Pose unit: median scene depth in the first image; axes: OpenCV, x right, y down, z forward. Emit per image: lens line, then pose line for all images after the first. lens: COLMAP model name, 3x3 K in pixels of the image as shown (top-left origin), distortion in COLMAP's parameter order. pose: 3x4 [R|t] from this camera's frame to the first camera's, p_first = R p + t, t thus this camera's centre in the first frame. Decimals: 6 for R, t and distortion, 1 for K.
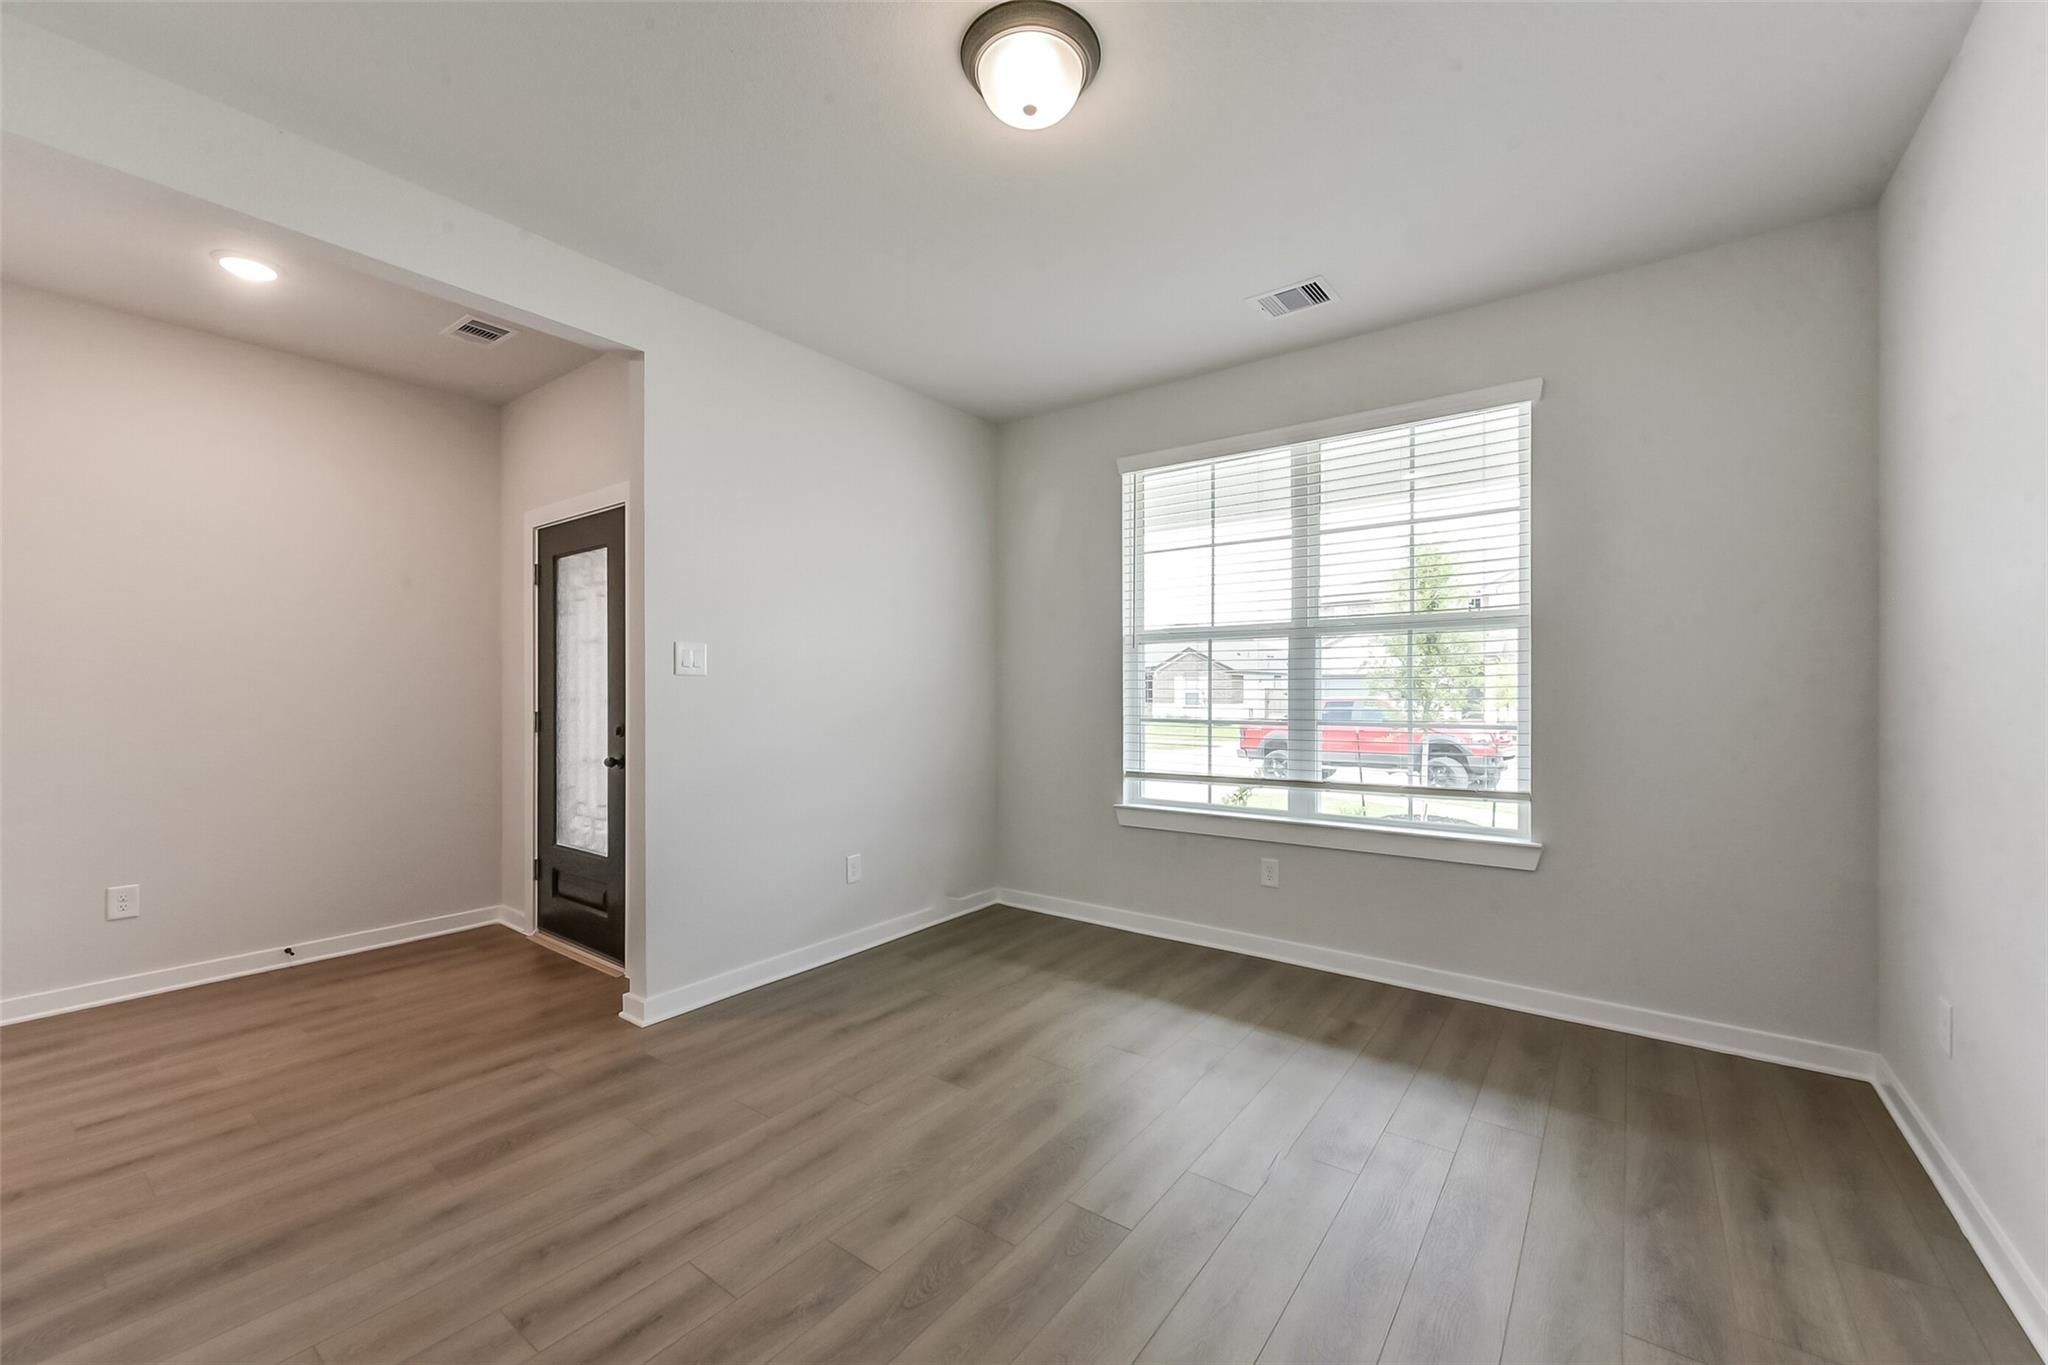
lens RADIAL K [[818.1, 0, 1016.3], [0, 818.1, 690.0], [0, 0, 1]] dist [0.001045, 0.000094]
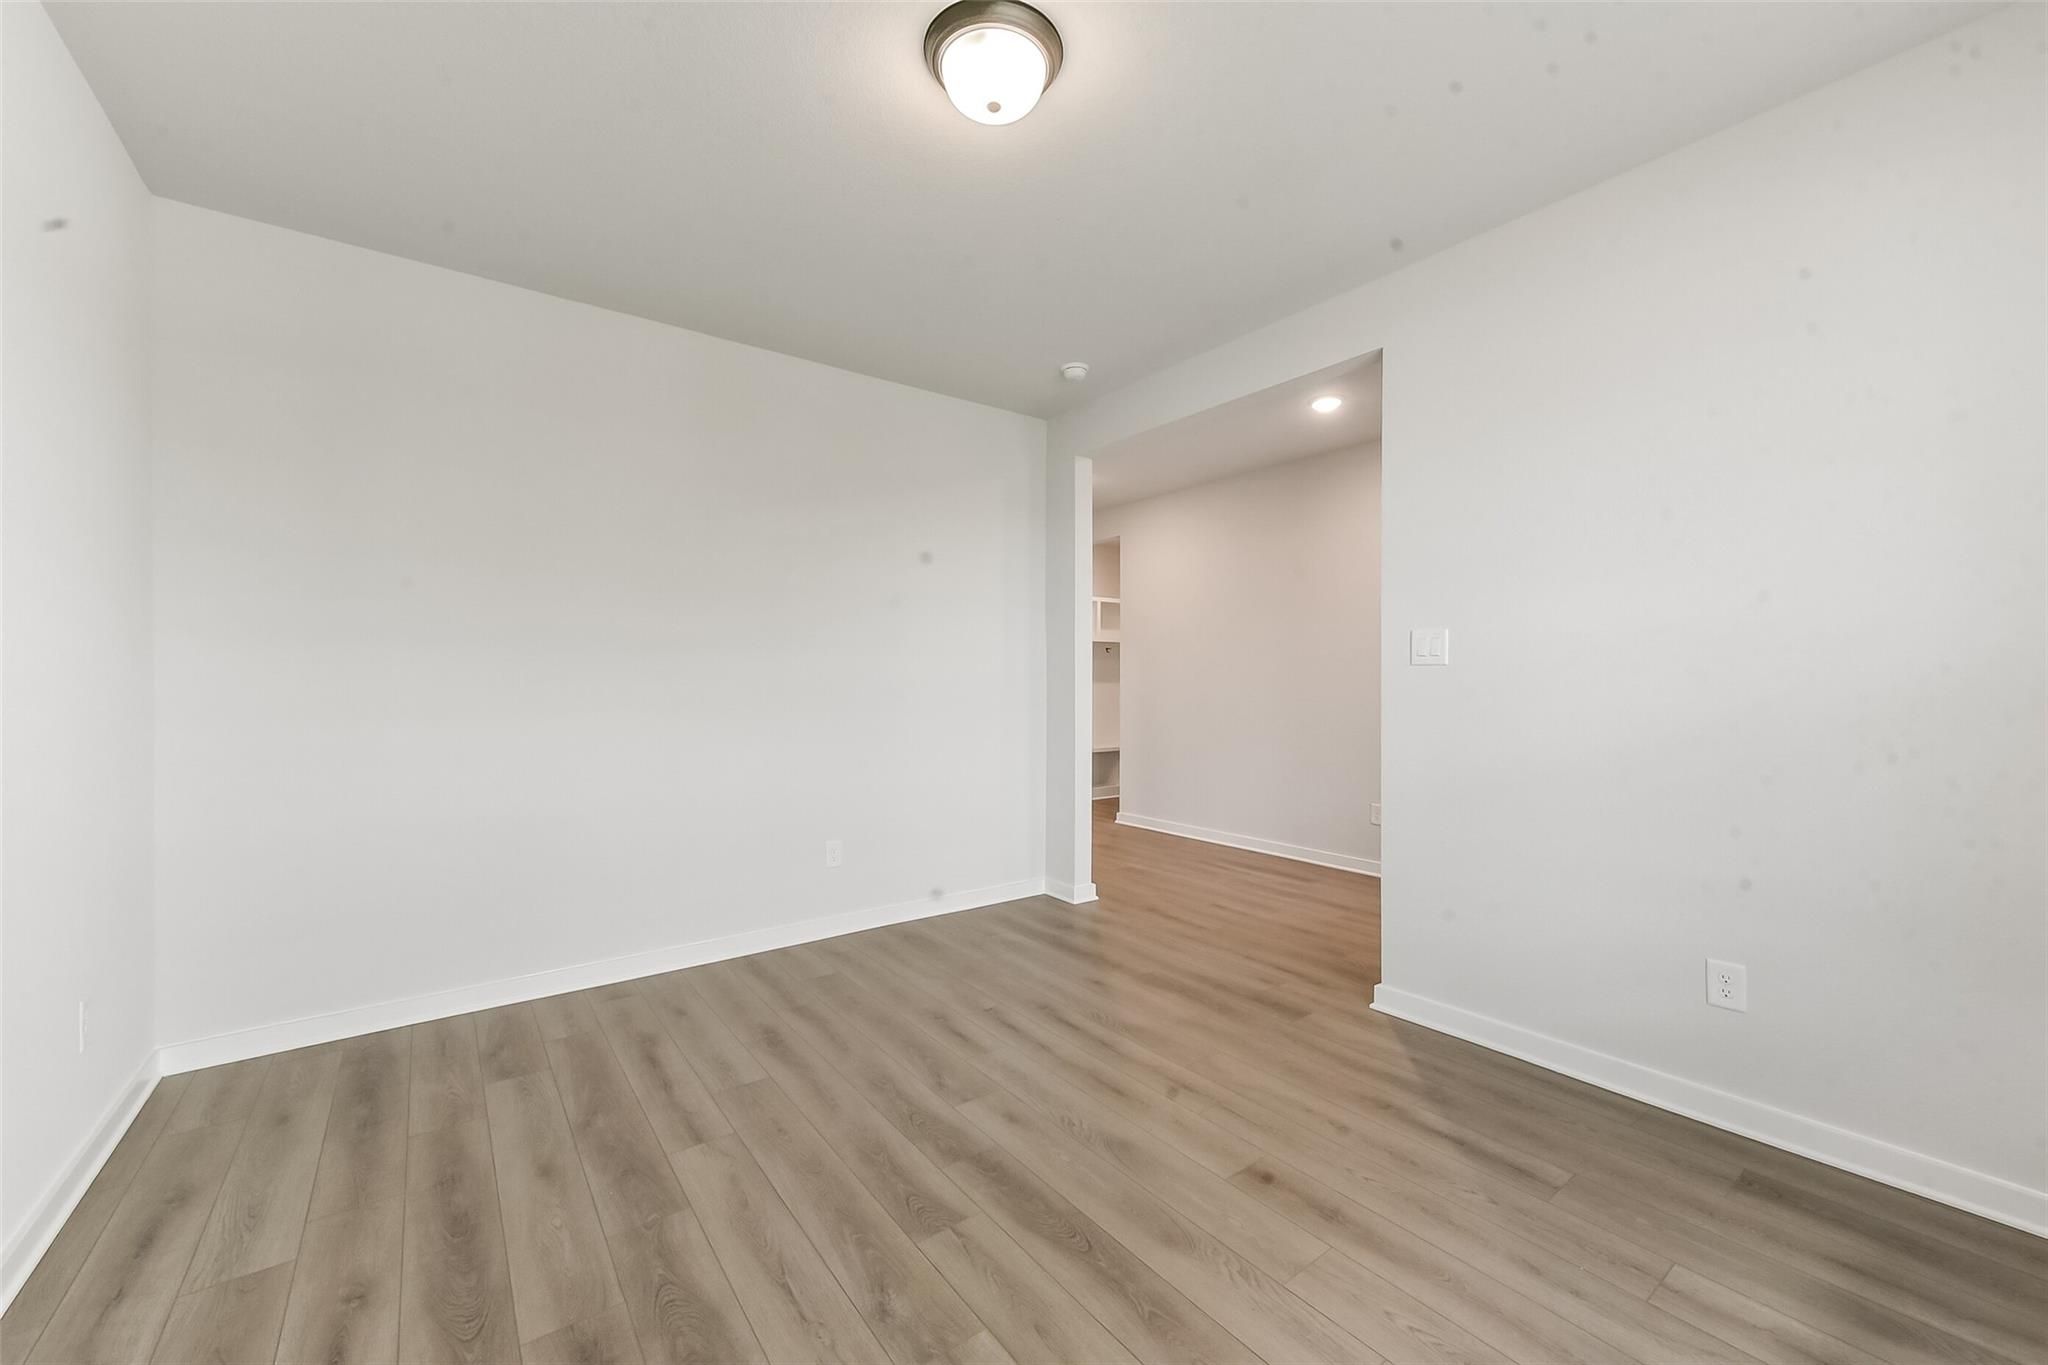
lens RADIAL K [[800.5, 0, 1028.7], [0, 800.5, 691.1], [0, 0, 1]] dist [0.000992, 0.000238]
pose [[-0.281917, 0.019212, -0.959247, 0.791279], [0.004908, 0.999815, 0.018582, -0.010928], [0.959426, 0.000530, -0.281959, 1.097547]]
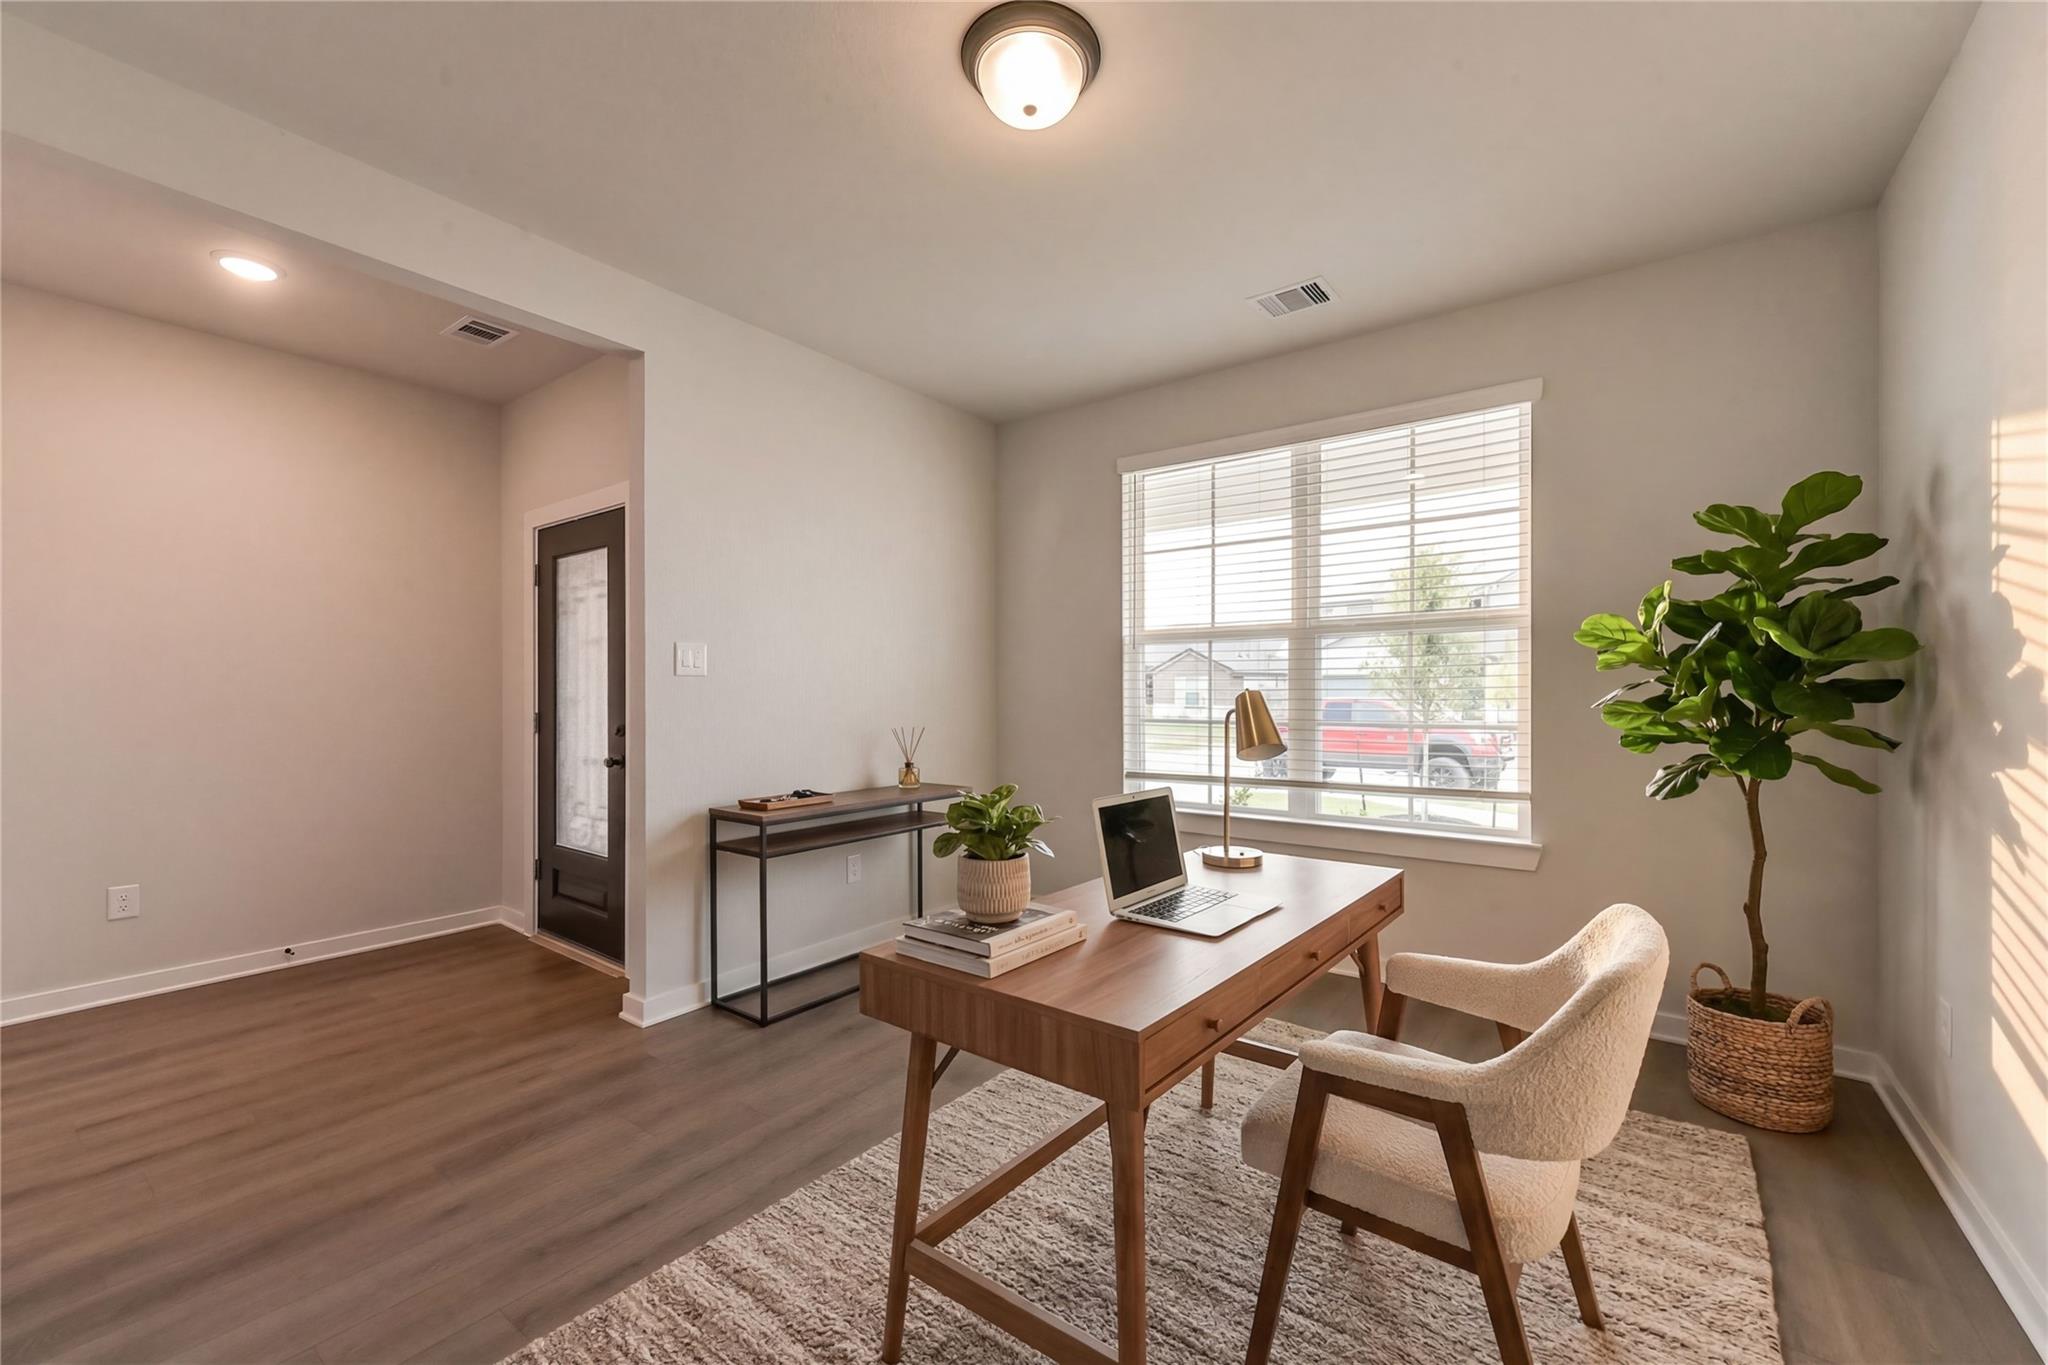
lens RADIAL K [[800.5, 0, 1028.7], [0, 800.5, 691.1], [0, 0, 1]] dist [0.000992, 0.000238]
pose [[1.000000, 0.000033, -0.000944, 0.016281], [-0.000033, 1.000000, 0.000652, -0.000003], [0.000944, -0.000652, 0.999999, 0.021878]]
